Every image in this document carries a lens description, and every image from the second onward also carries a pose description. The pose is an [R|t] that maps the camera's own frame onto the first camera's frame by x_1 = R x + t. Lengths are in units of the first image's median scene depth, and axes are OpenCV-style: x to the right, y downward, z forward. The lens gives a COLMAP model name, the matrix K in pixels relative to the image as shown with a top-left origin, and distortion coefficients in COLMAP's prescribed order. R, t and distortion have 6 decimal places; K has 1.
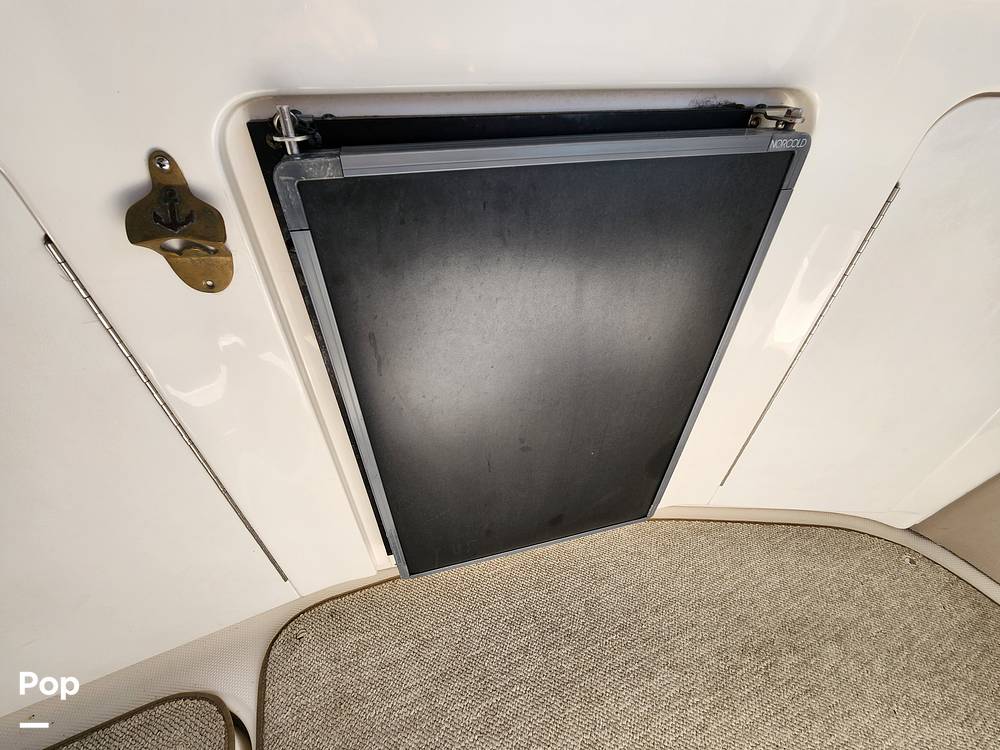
lens RADIAL K [[411.7, 0, 505.1], [0, 411.7, 376.3], [0, 0, 1]] dist [0.001870, -0.000611]
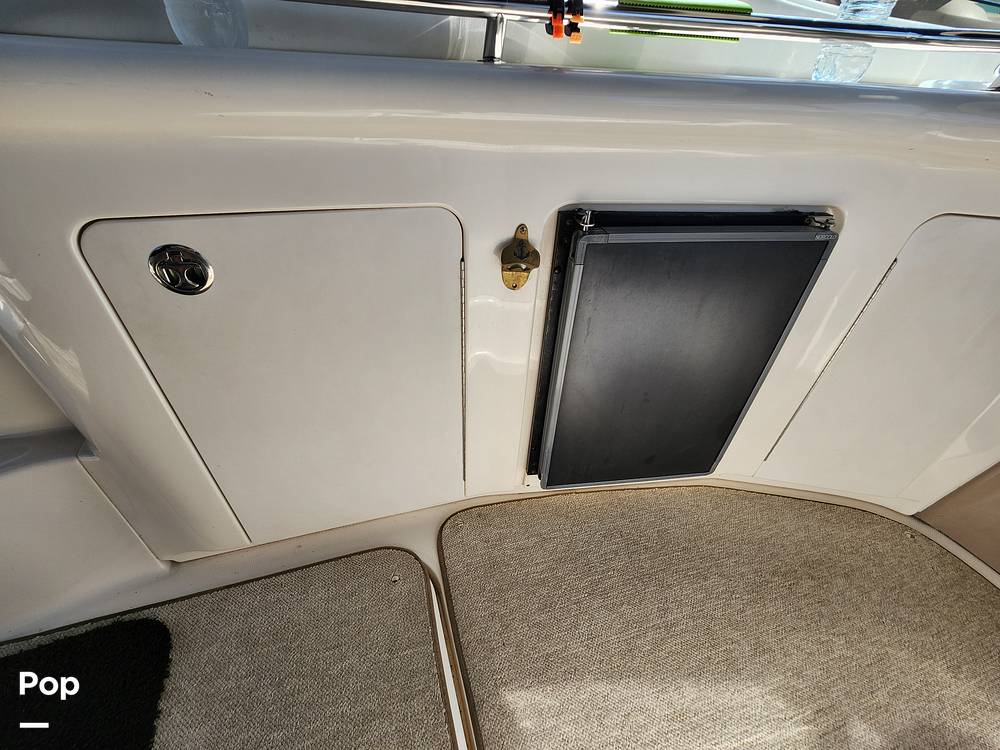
lens RADIAL K [[411.7, 0, 503.8], [0, 411.7, 376.6], [0, 0, 1]] dist [0.001870, -0.000611]
pose [[0.992491, 0.097726, -0.073555, -0.298085], [-0.100709, 0.994190, -0.037994, 0.150393], [0.069415, 0.045117, 0.996567, -0.494751]]
